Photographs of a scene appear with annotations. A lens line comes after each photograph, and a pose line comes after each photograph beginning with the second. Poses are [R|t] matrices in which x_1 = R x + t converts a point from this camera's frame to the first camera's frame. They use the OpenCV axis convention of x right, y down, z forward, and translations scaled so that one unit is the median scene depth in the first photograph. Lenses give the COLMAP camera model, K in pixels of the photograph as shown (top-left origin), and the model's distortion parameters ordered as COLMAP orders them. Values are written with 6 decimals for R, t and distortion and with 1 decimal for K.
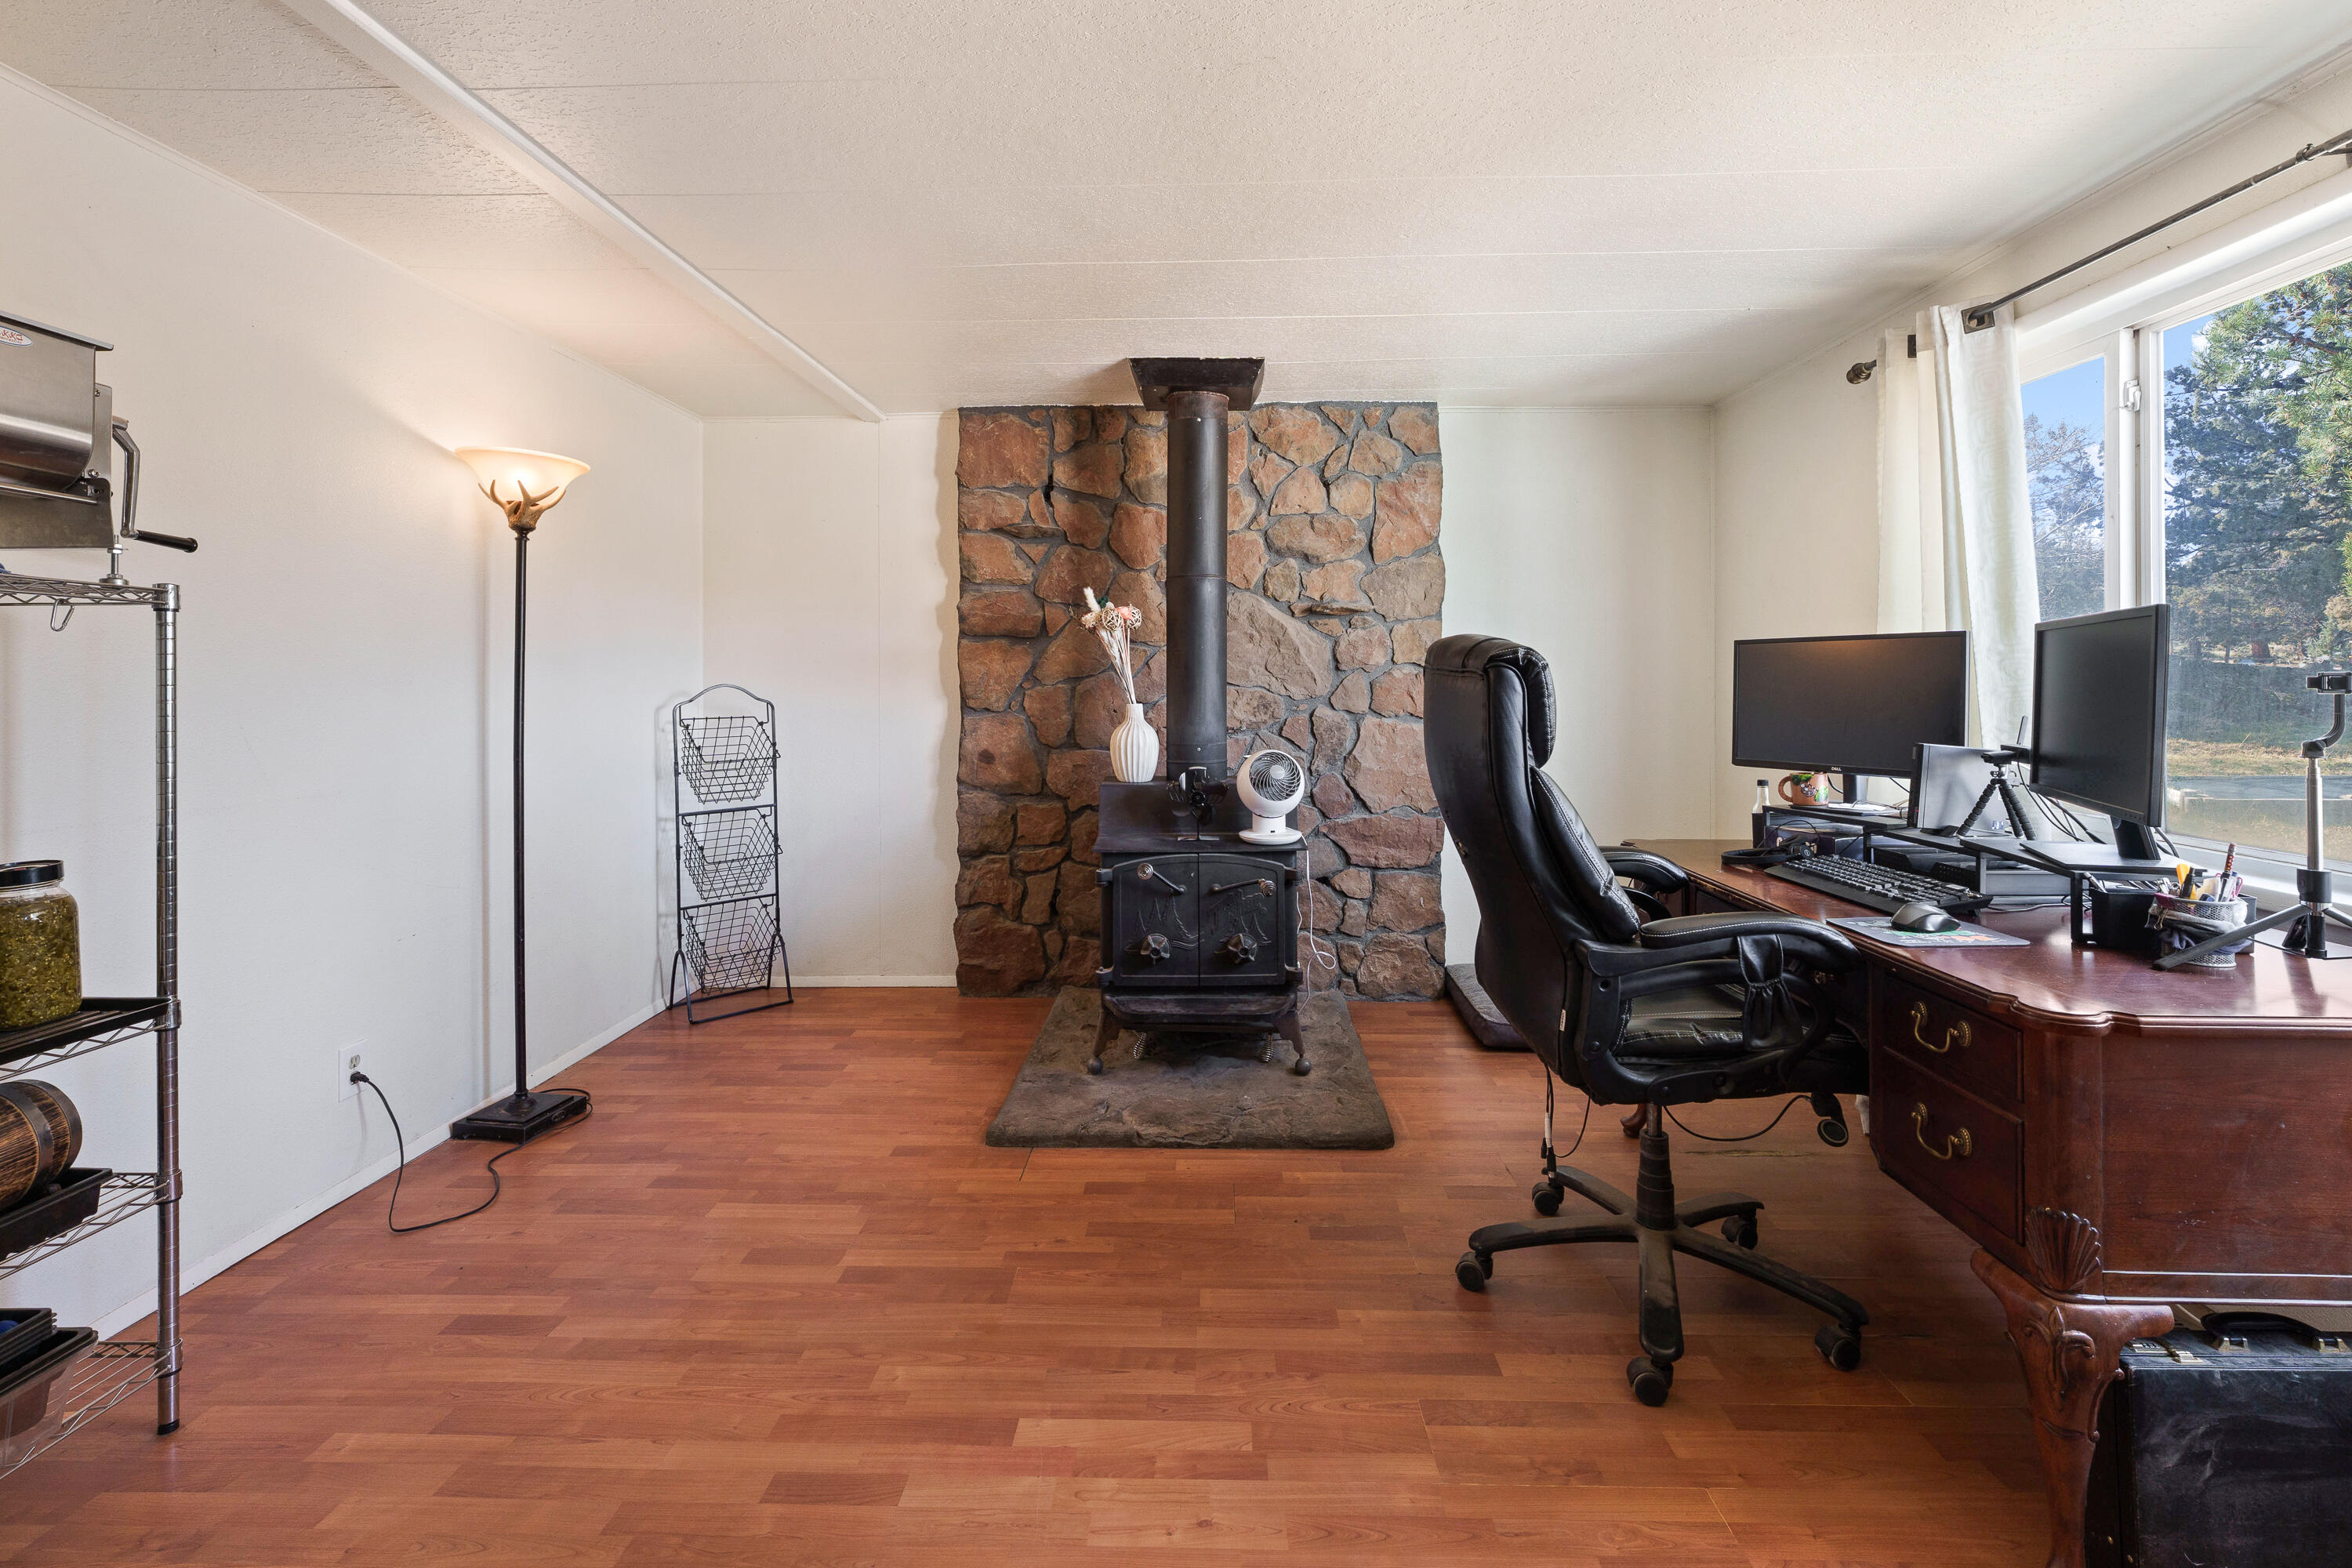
lens RADIAL K [[1040.6, 0, 1181.0], [0, 1040.6, 683.5], [0, 0, 1]] dist [-0.002088, -0.000243]
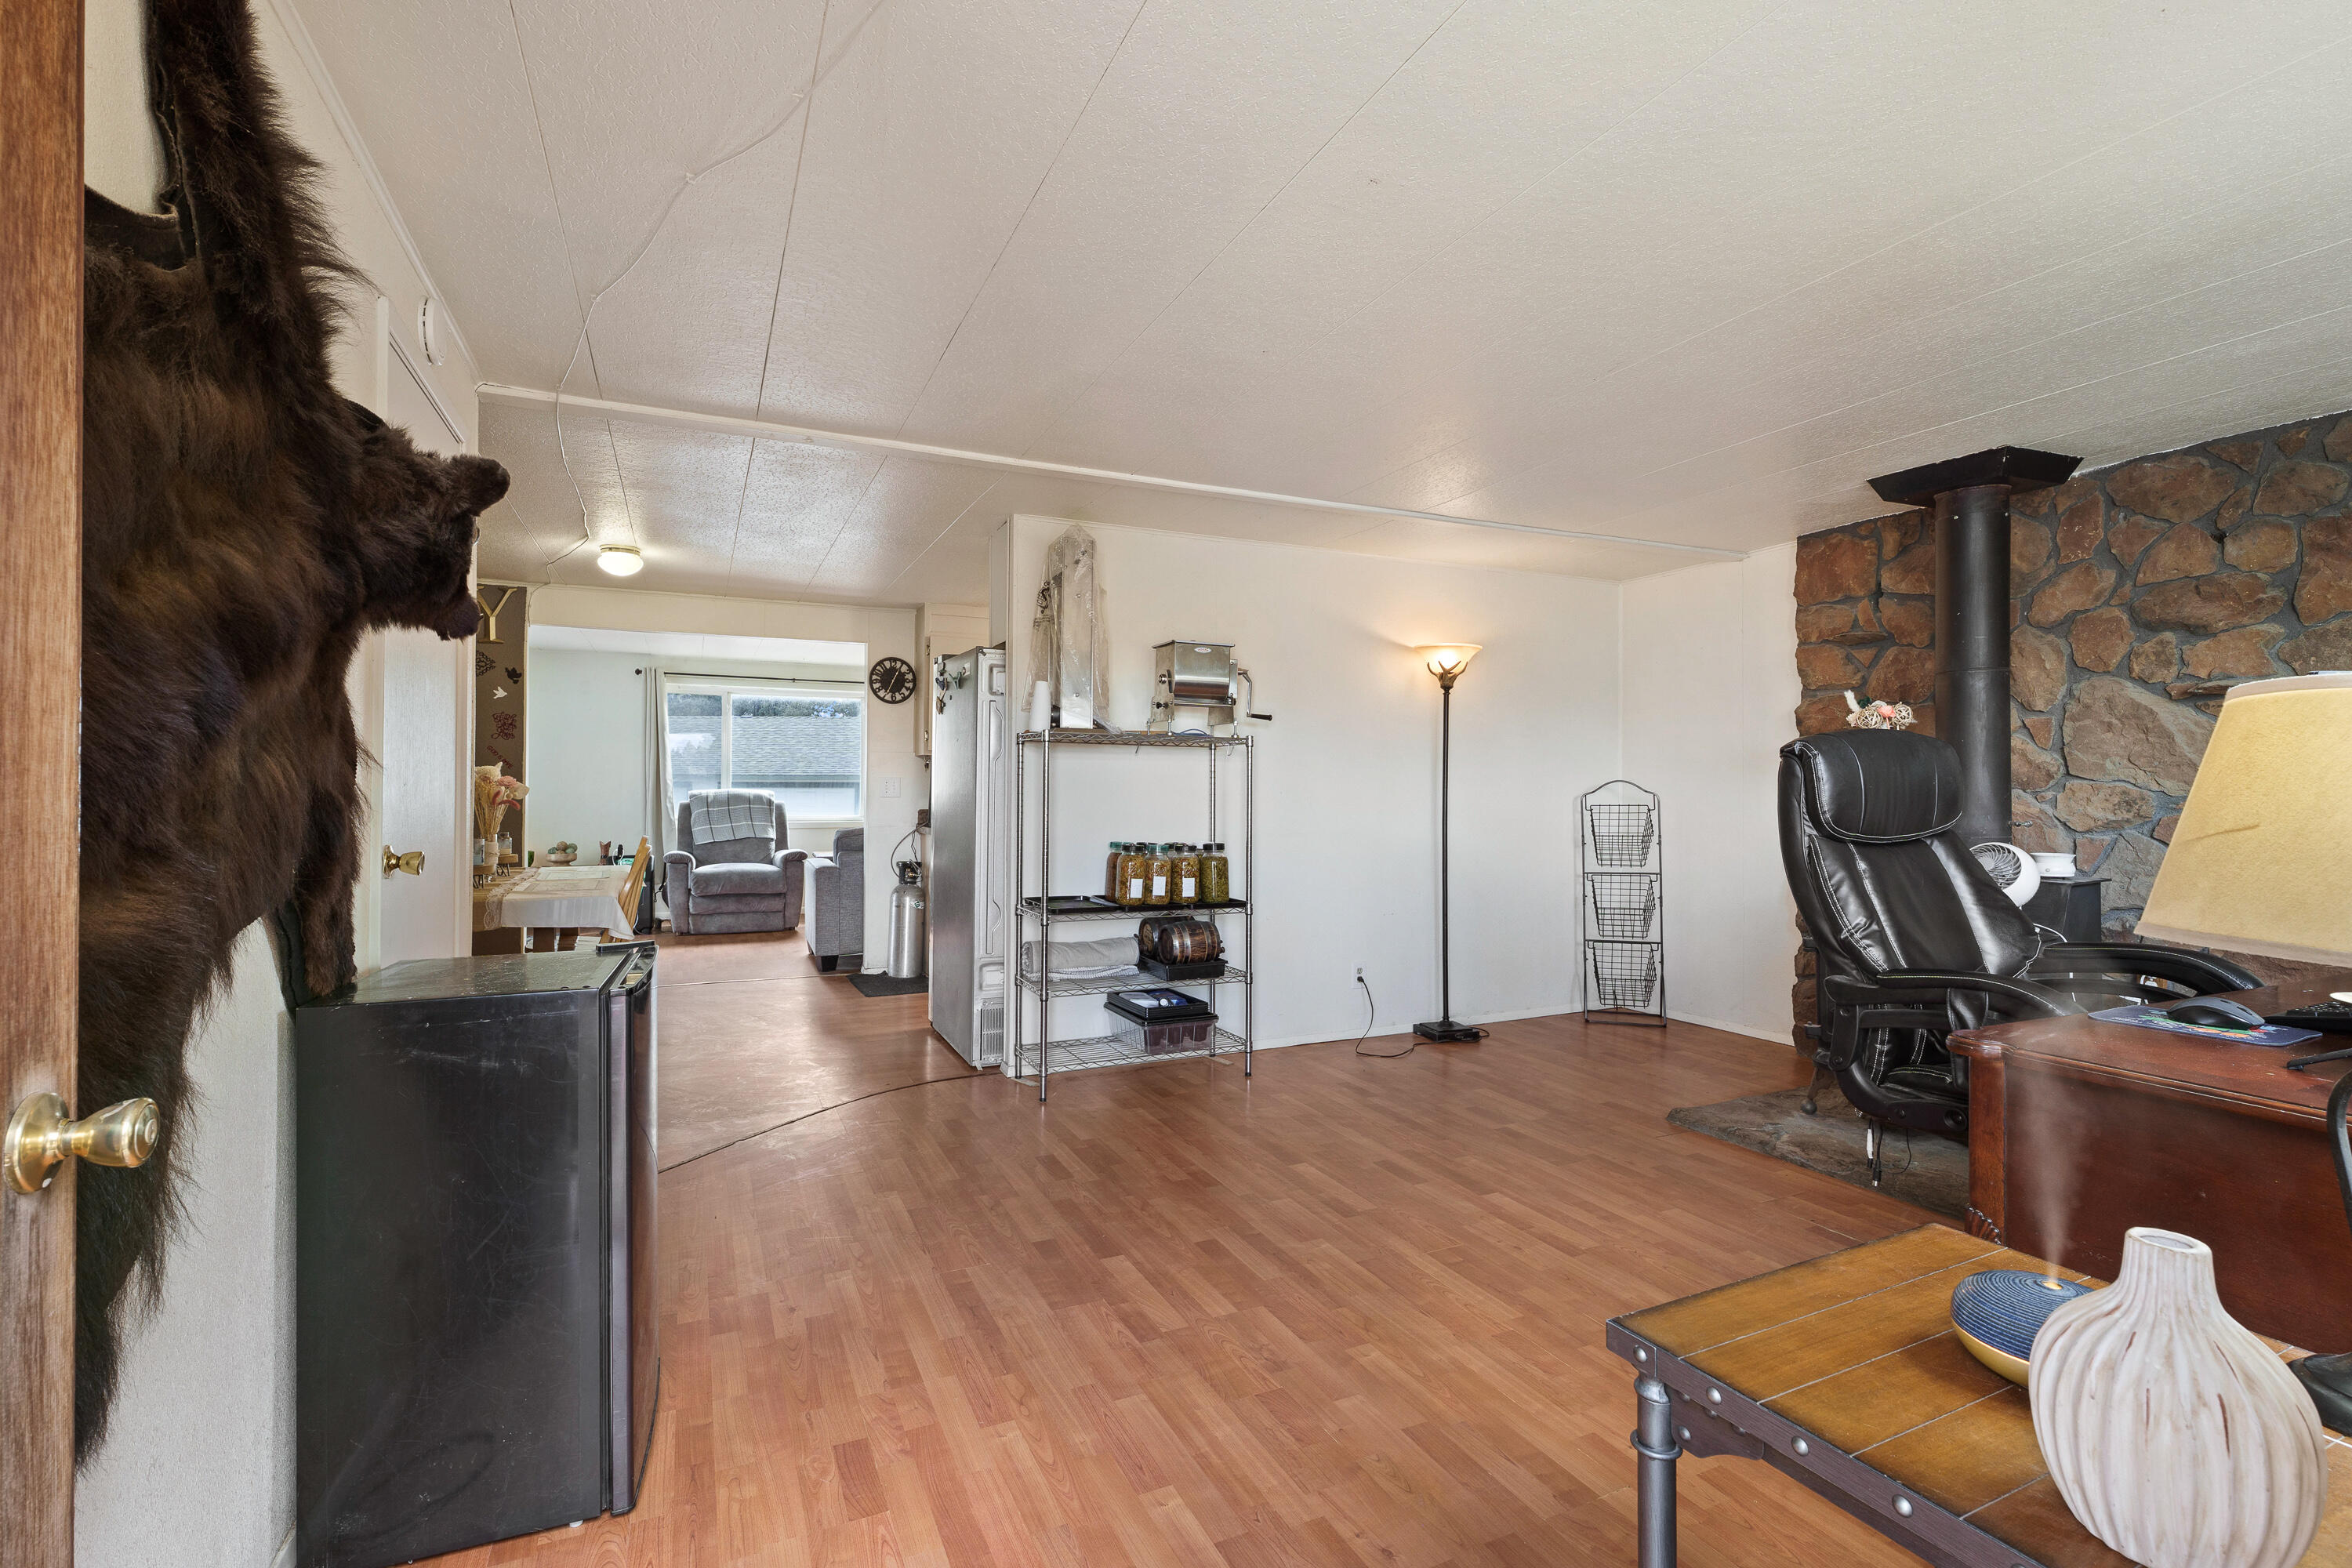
lens RADIAL K [[1029.6, 0, 1176.0], [0, 1029.6, 784.0], [0, 0, 1]] dist [-0.000991, -0.000079]
pose [[0.447188, 0.000302, -0.894440, 0.580413], [-0.004579, 0.999988, -0.001952, 0.012859], [0.894428, 0.004968, 0.447184, -0.132193]]
